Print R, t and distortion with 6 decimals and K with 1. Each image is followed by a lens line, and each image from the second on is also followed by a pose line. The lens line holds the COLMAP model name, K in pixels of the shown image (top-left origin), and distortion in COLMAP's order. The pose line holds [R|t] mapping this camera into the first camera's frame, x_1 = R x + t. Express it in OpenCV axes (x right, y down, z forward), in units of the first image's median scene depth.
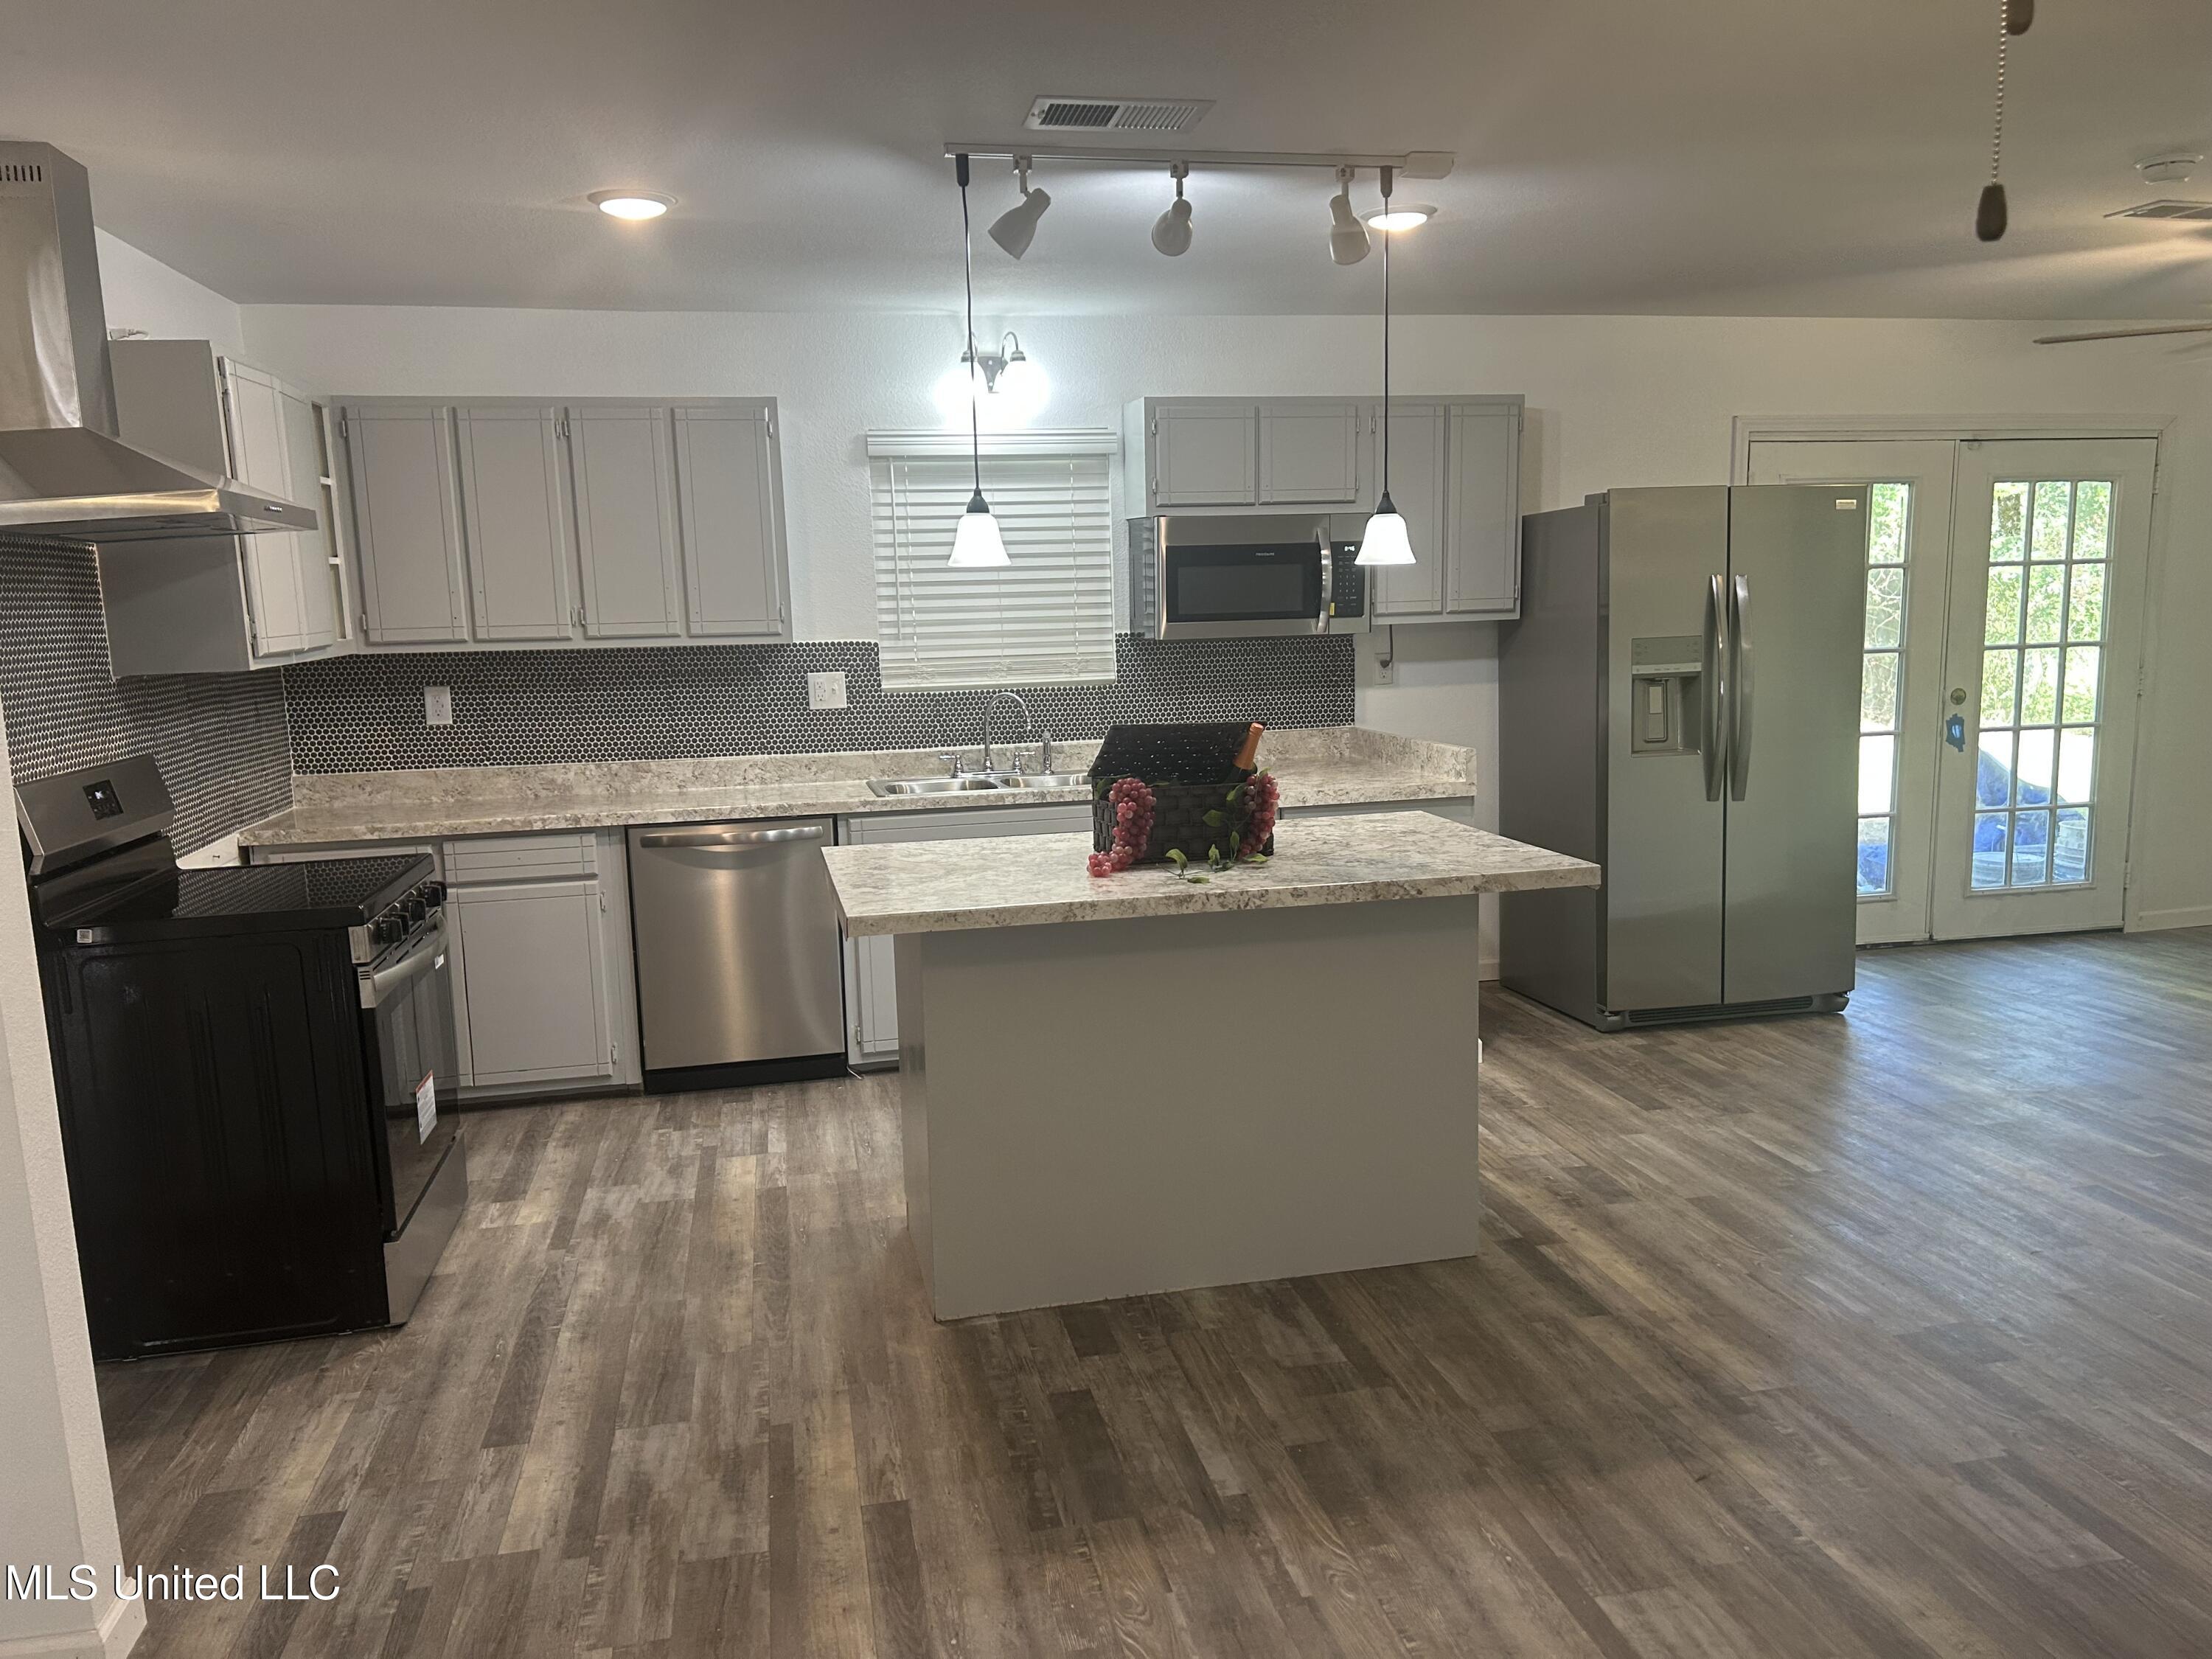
lens RADIAL K [[1669.1, 0, 1109.7], [0, 1669.1, 824.7], [0, 0, 1]] dist [0.058212, -0.061154]
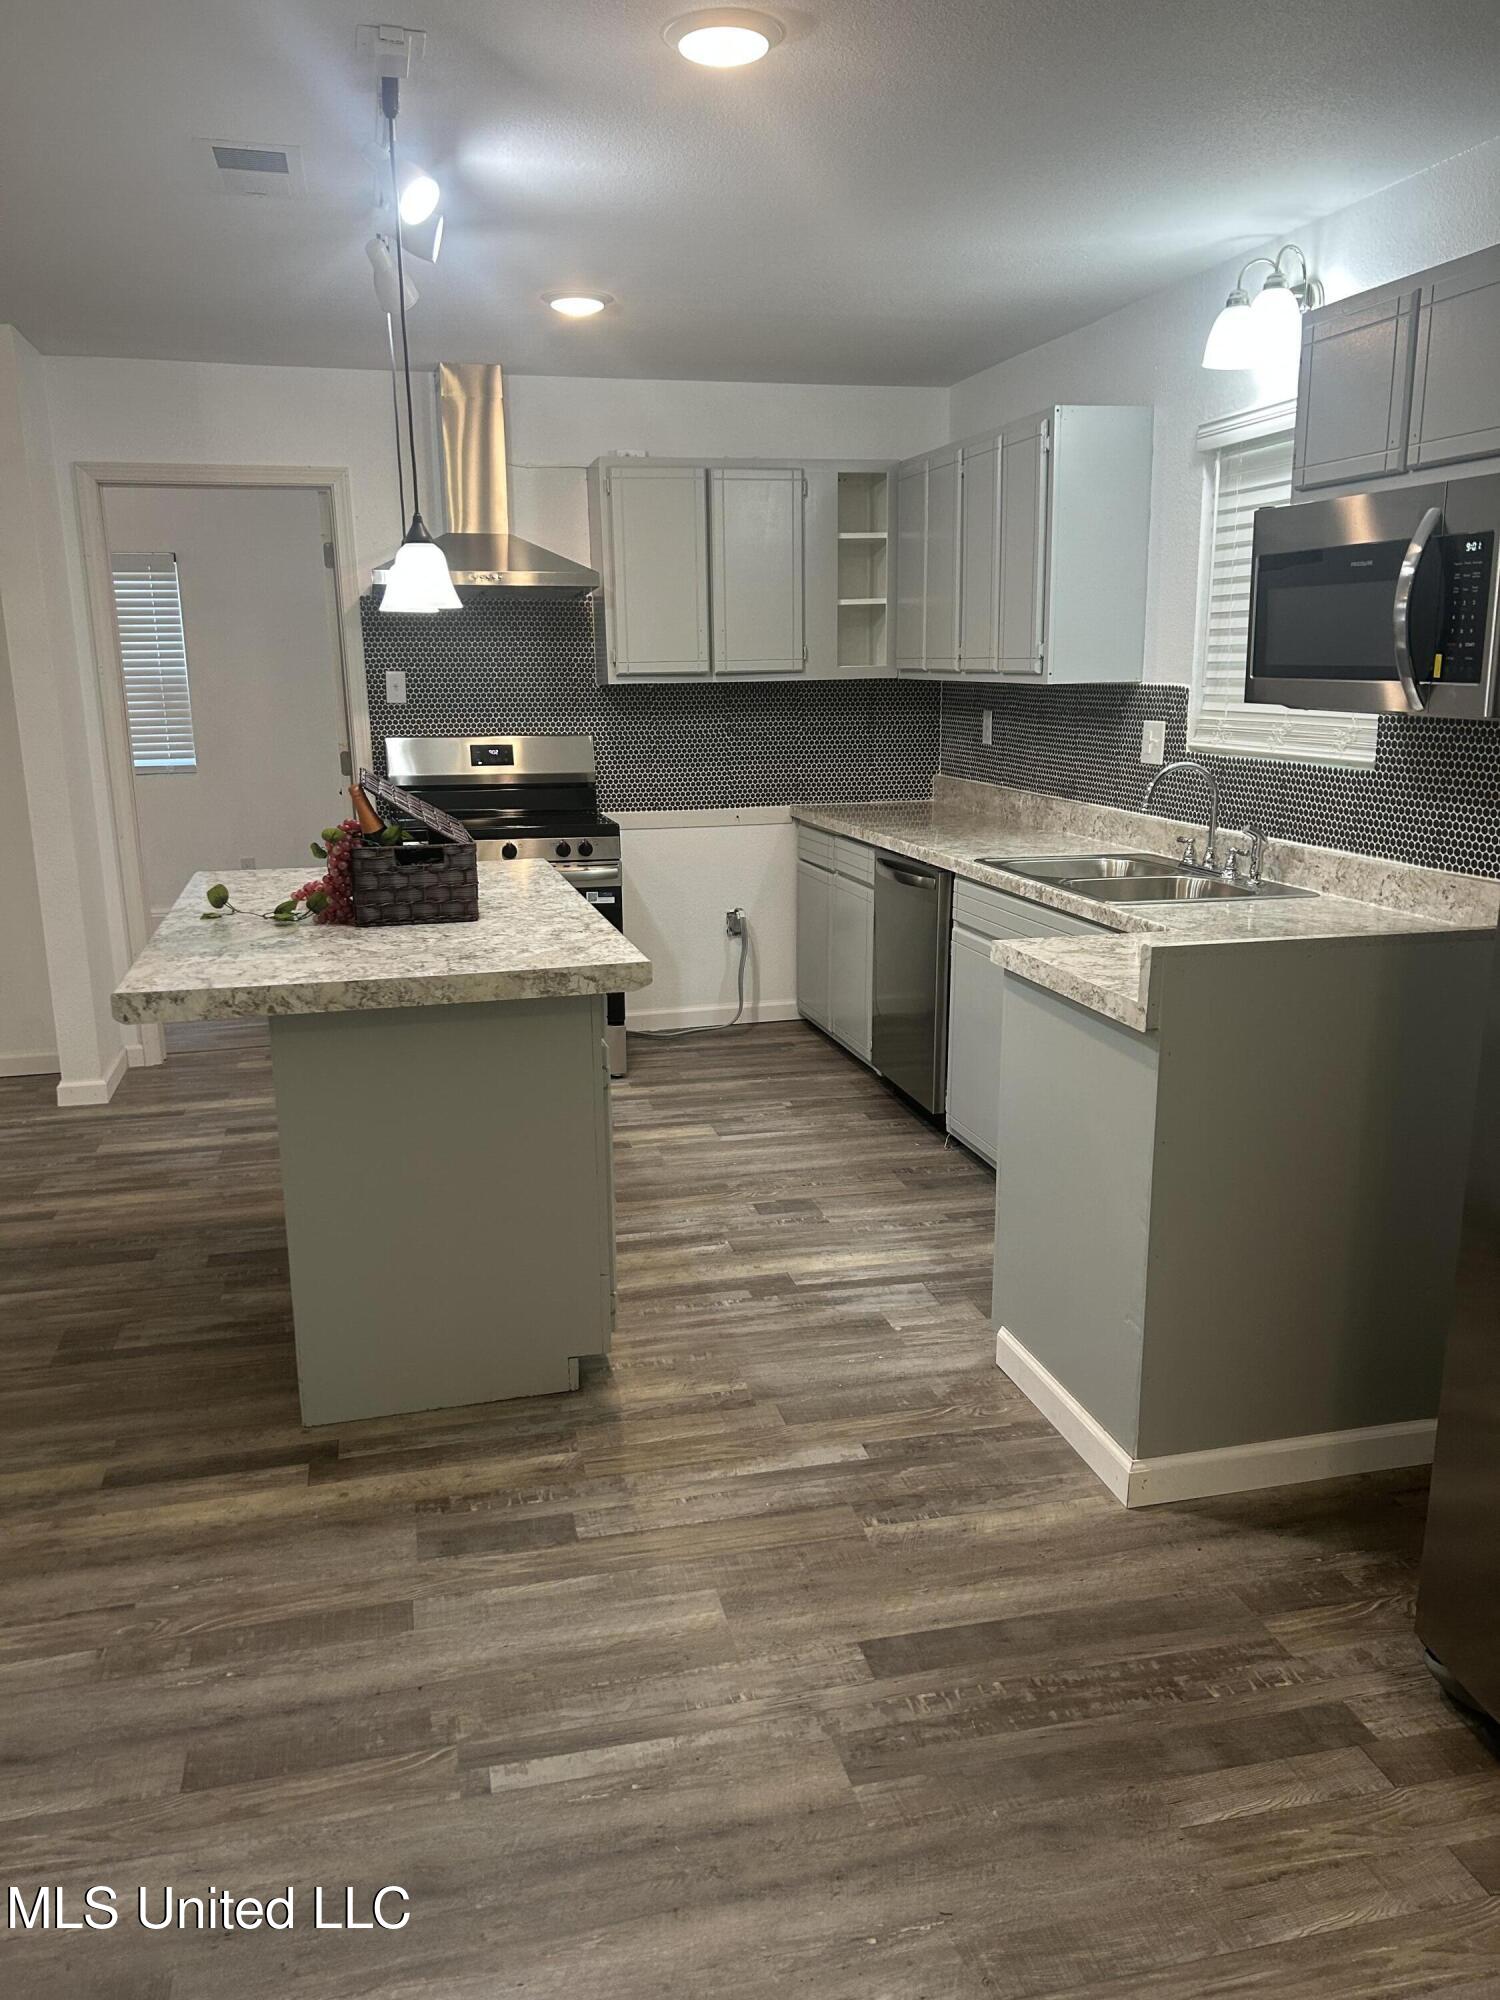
lens RADIAL K [[1509.1, 0, 742.7], [0, 1509.1, 1009.5], [0, 0, 1]] dist [0.058212, -0.061154]
pose [[0.021544, 0.254742, -0.966769, 0.794342], [-0.125099, 0.960080, 0.250192, -0.150786], [0.991910, 0.115551, 0.052552, 0.989017]]
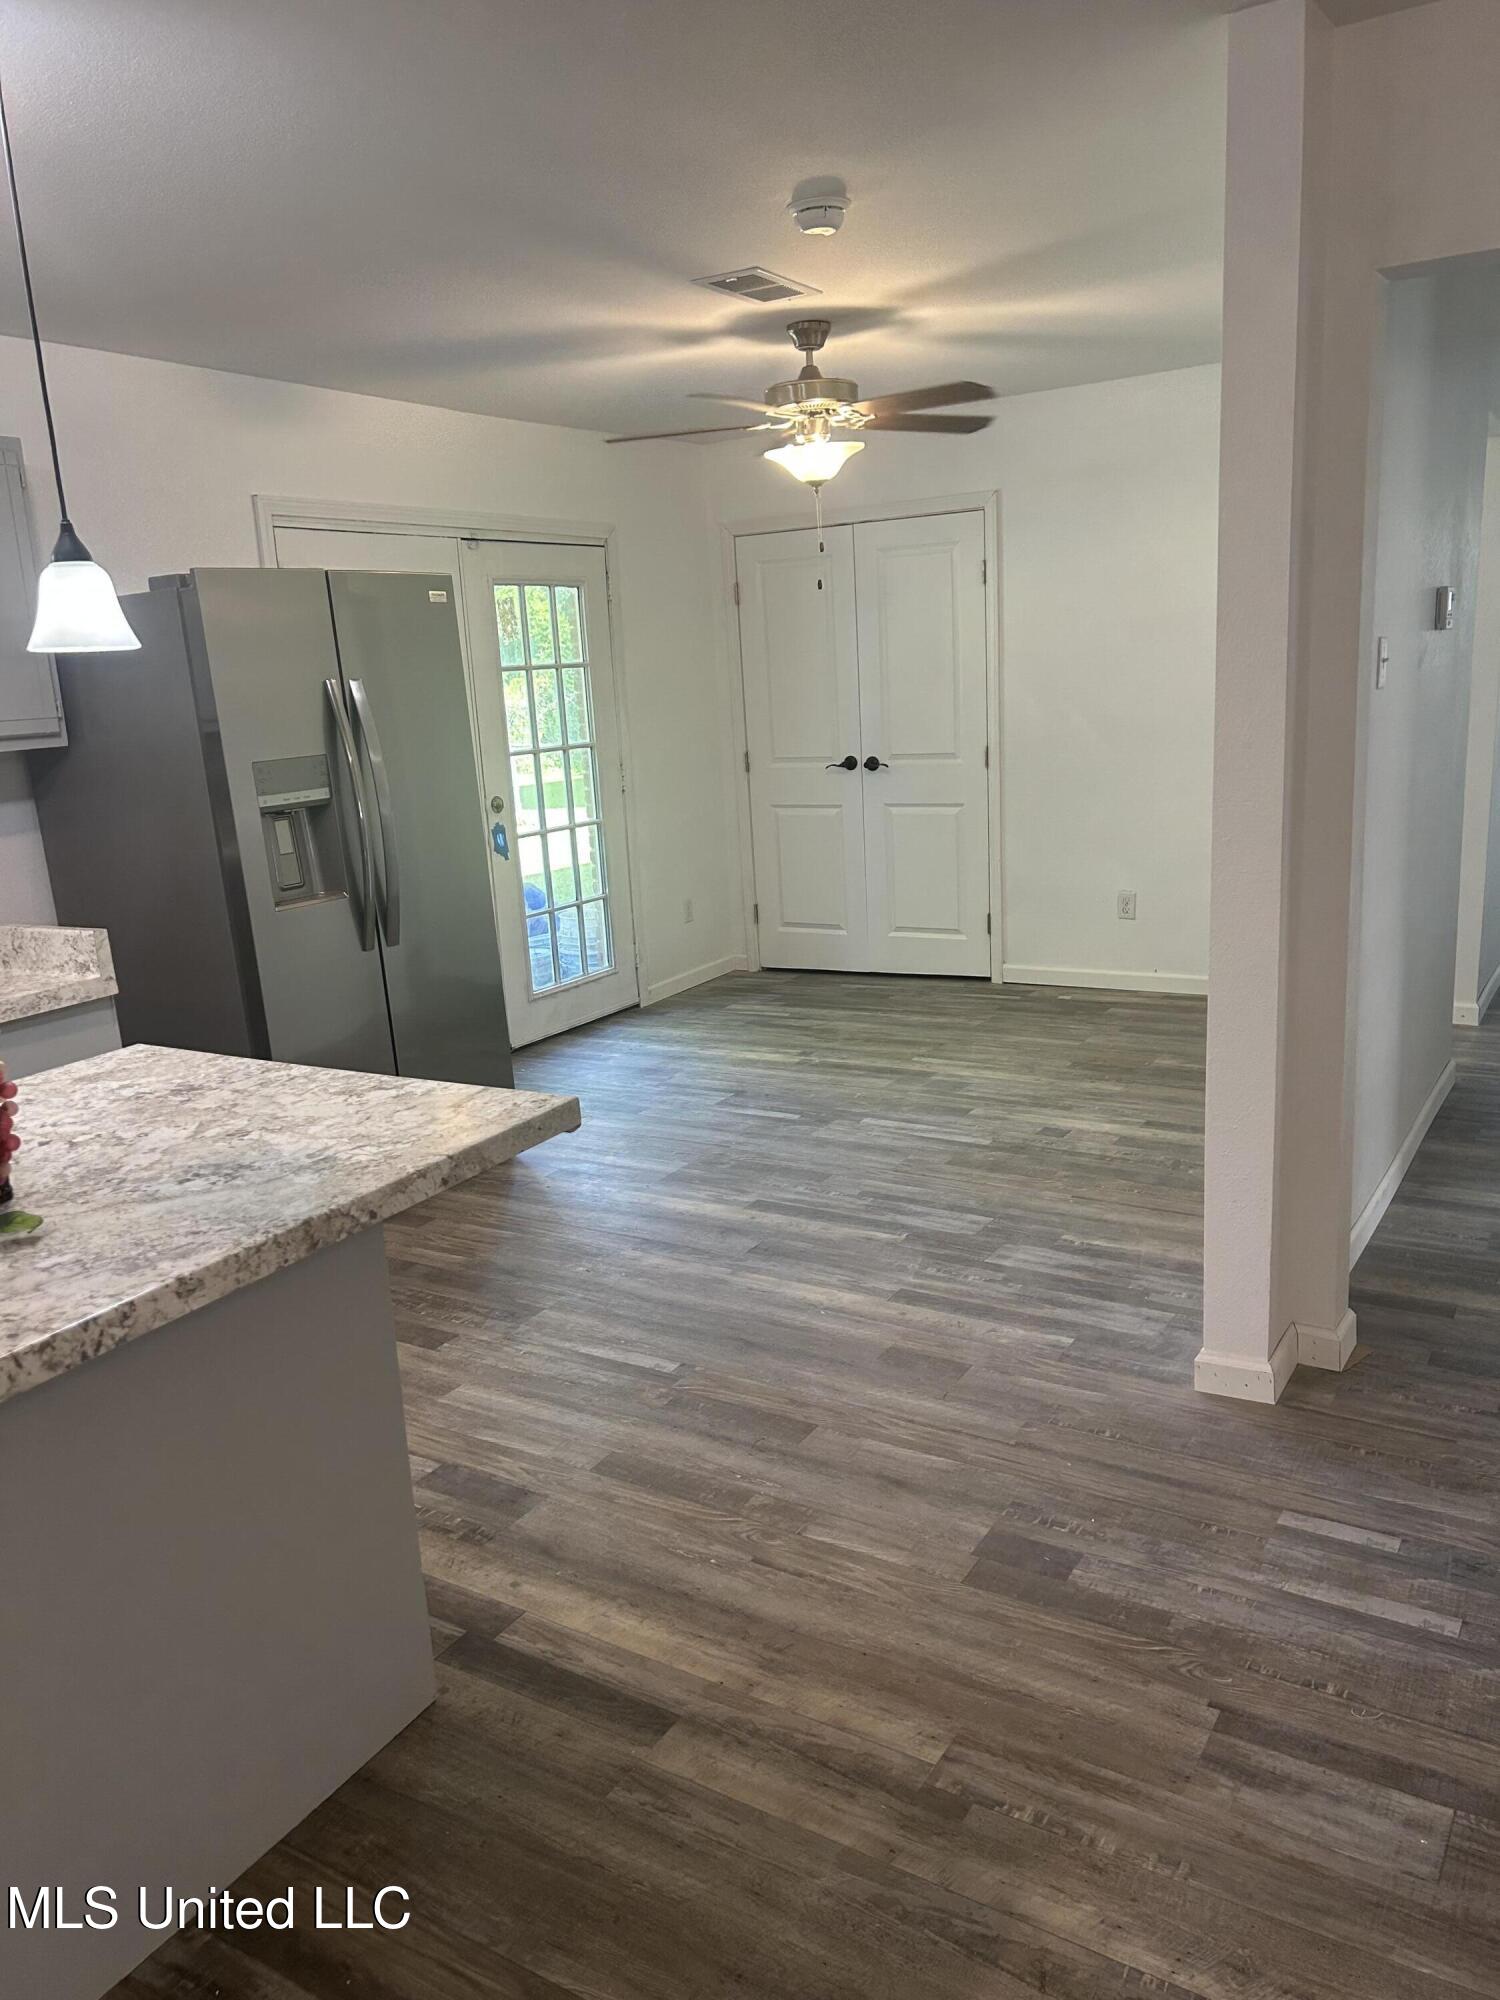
lens RADIAL K [[1509.1, 0, 750.1], [0, 1509.1, 1009.6], [0, 0, 1]] dist [0.058212, -0.061154]
pose [[0.691264, -0.177022, 0.700583, -0.058867], [0.140766, 0.983944, 0.109727, -0.051540], [-0.708758, 0.022768, 0.705084, 0.409958]]
